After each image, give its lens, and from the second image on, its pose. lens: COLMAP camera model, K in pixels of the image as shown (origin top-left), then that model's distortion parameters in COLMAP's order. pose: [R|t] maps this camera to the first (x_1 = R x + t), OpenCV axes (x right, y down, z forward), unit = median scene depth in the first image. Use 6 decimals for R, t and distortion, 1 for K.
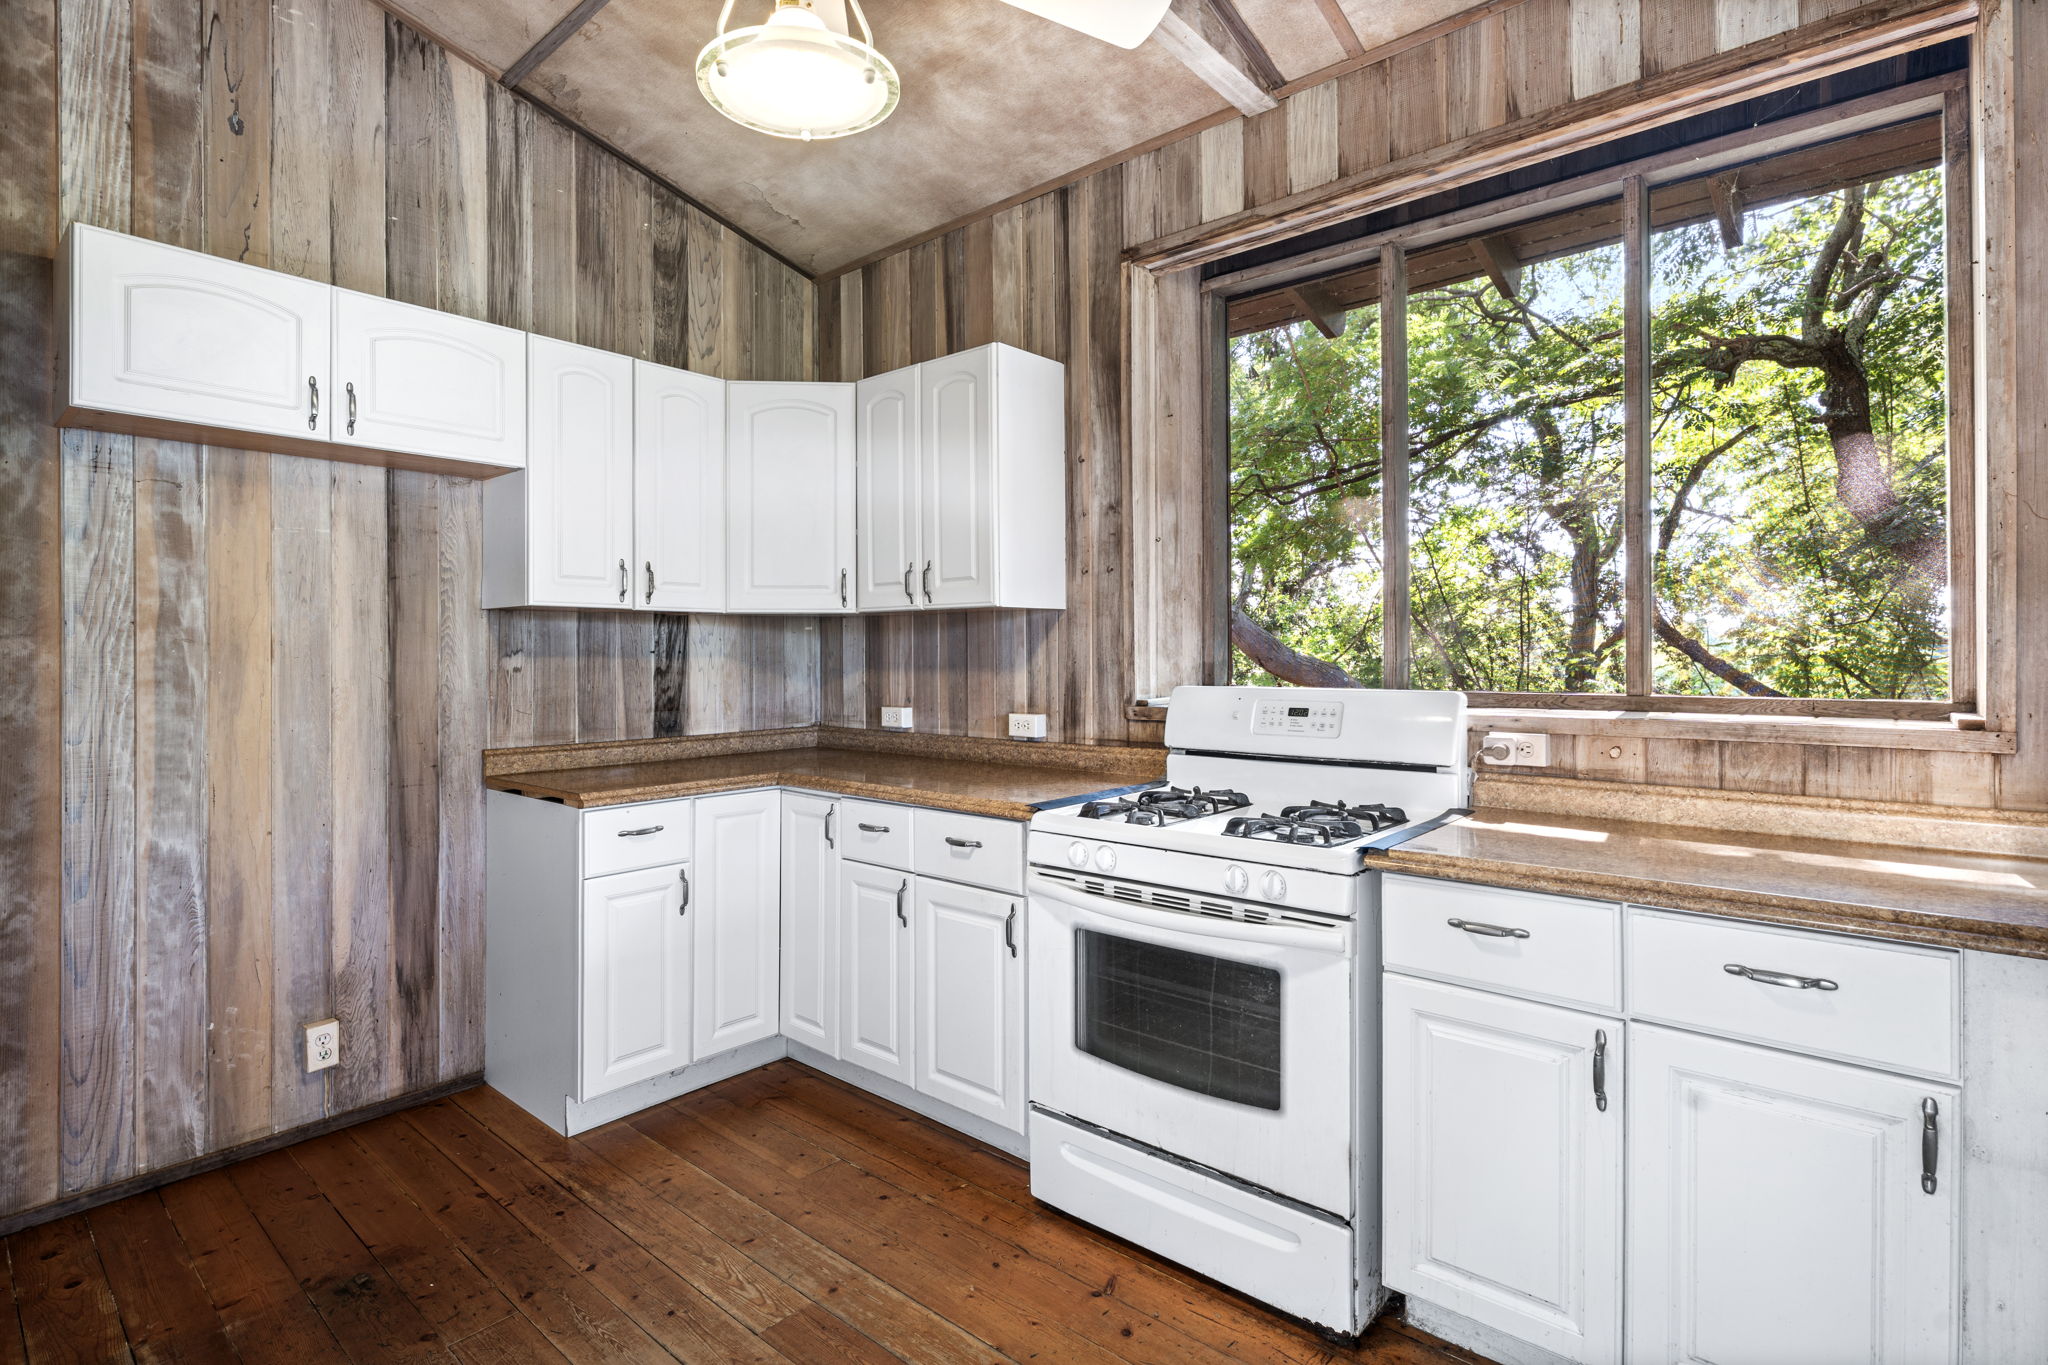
lens RADIAL K [[982.3, 0, 1033.4], [0, 982.3, 650.3], [0, 0, 1]] dist [-0.001844, -0.000036]
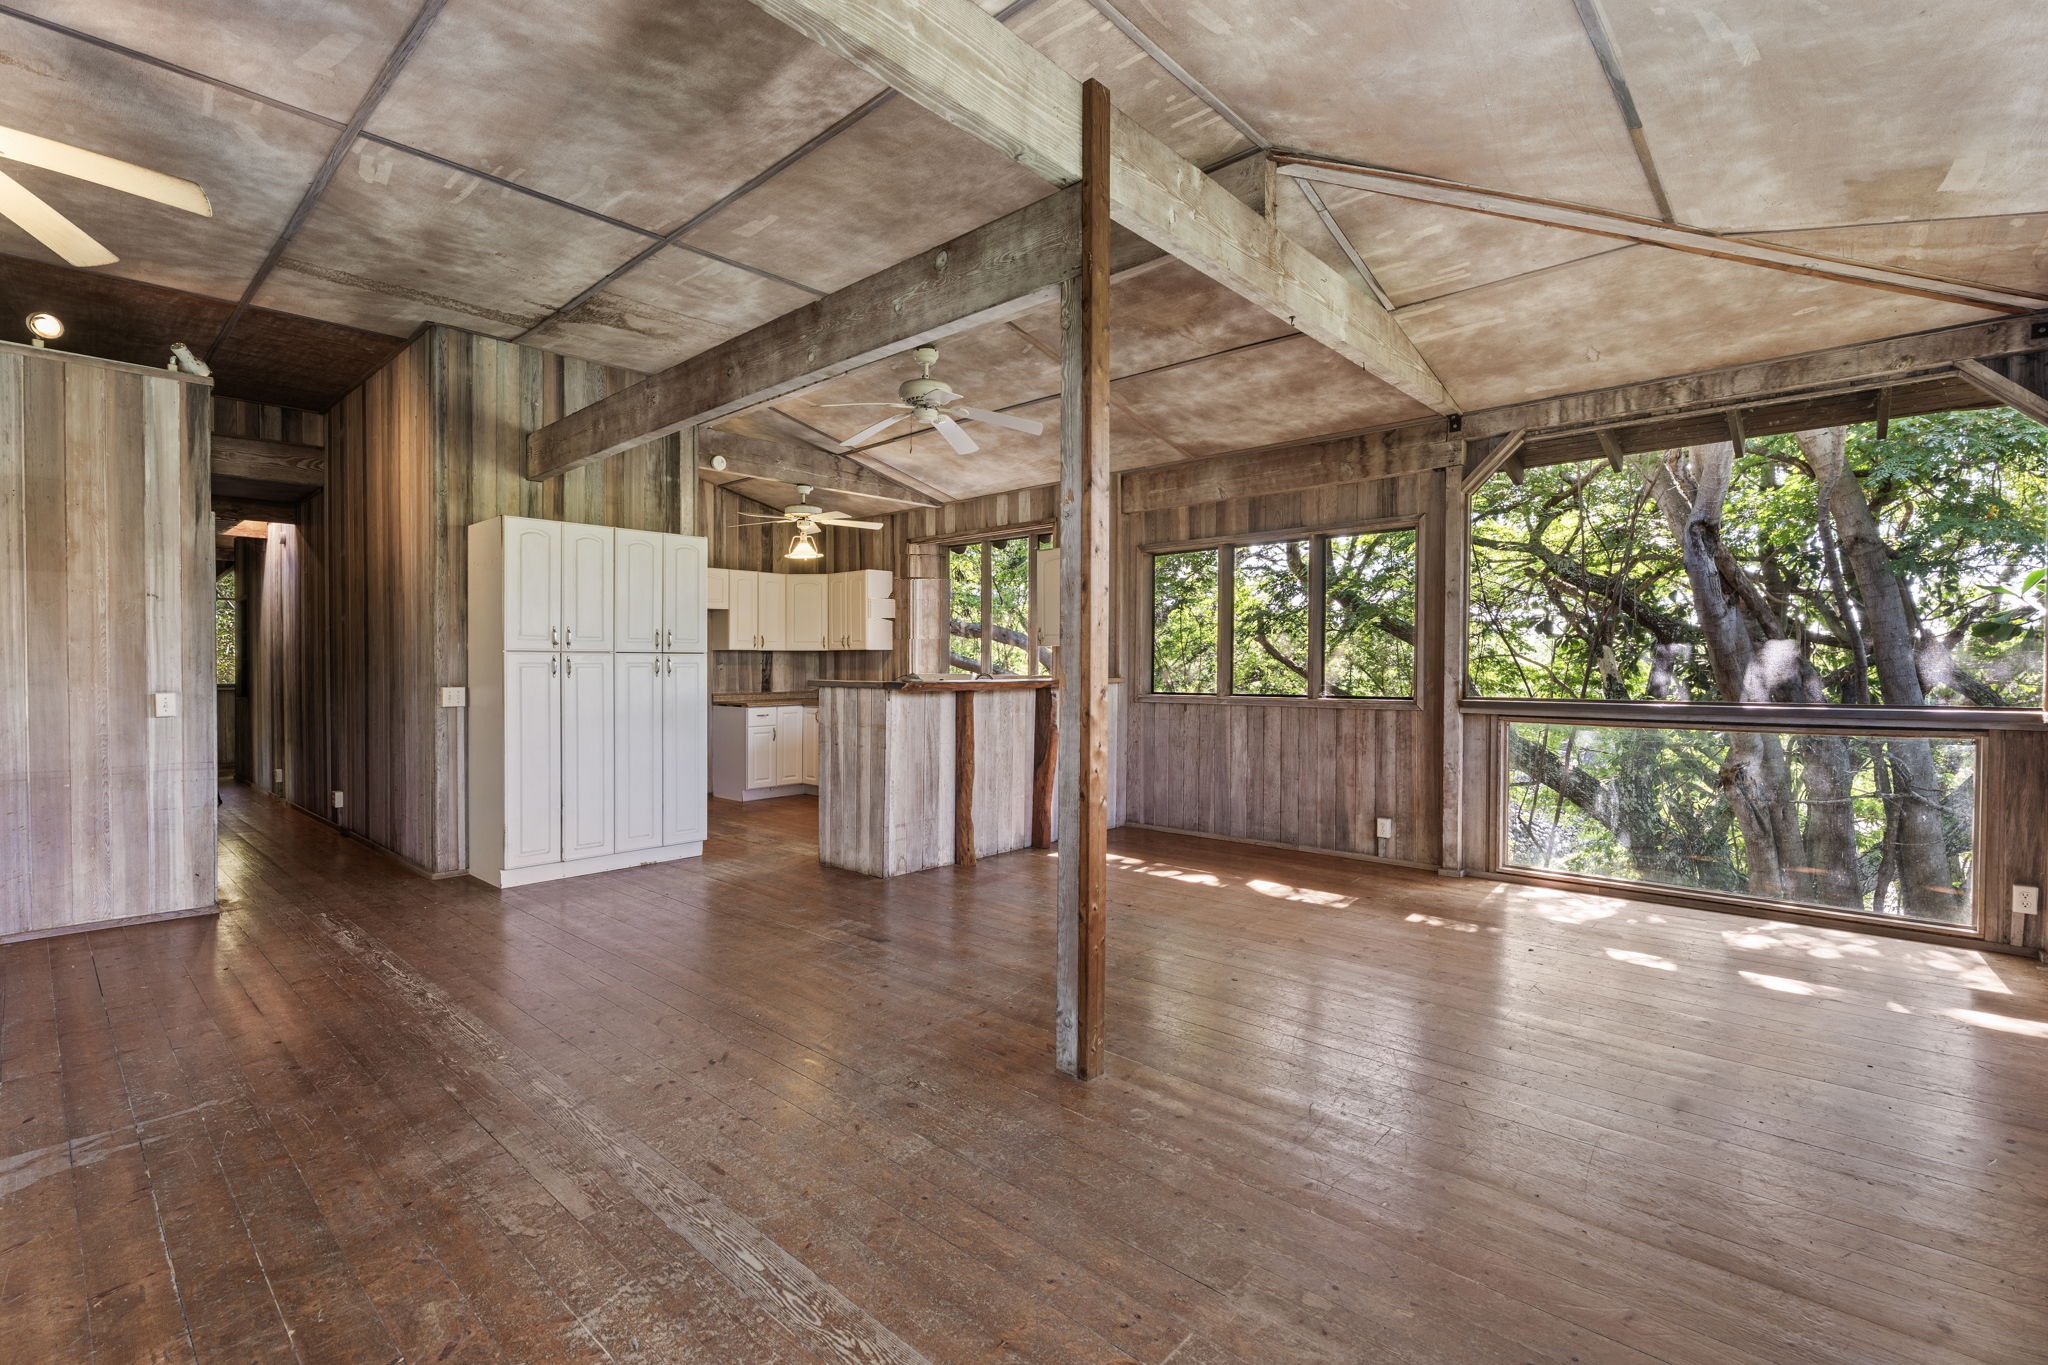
lens RADIAL K [[912.6, 0, 1030.0], [0, 912.6, 675.0], [0, 0, 1]] dist [0.000916, -0.000134]
pose [[0.999772, 0.000486, -0.021333, 0.547281], [-0.000188, 0.999902, 0.014000, -0.002281], [0.021338, -0.013992, 0.999674, -1.966429]]
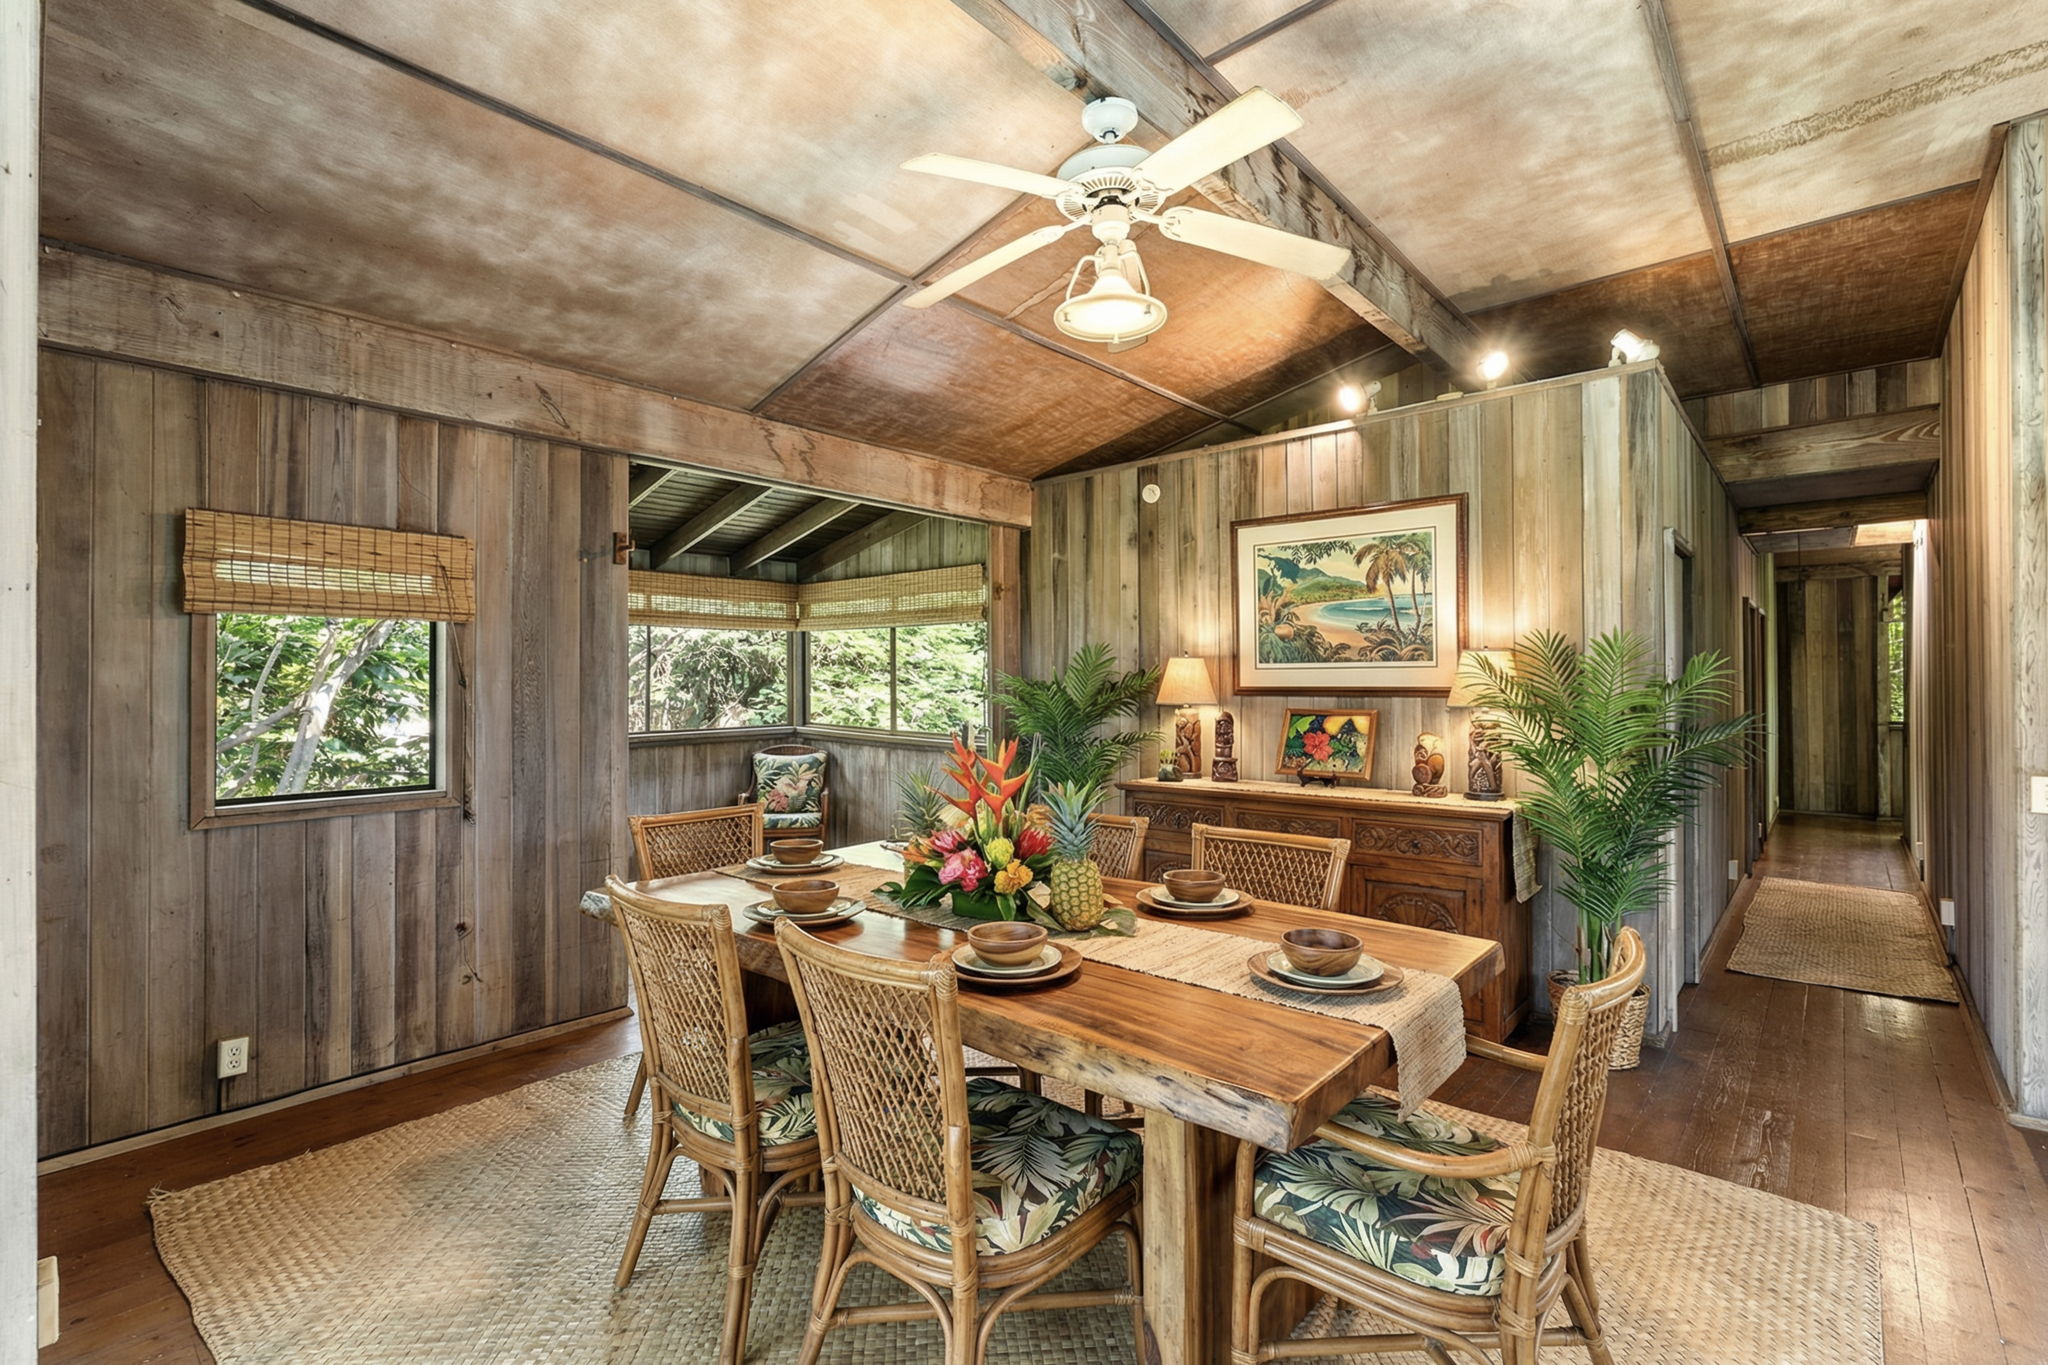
lens RADIAL K [[912.6, 0, 1030.0], [0, 912.6, 675.0], [0, 0, 1]] dist [0.000916, -0.000134]
pose [[-0.014339, -0.003645, -0.999891, 0.345372], [0.002270, 0.999991, -0.003678, -0.064315], [0.999895, -0.002322, -0.014331, -1.238502]]
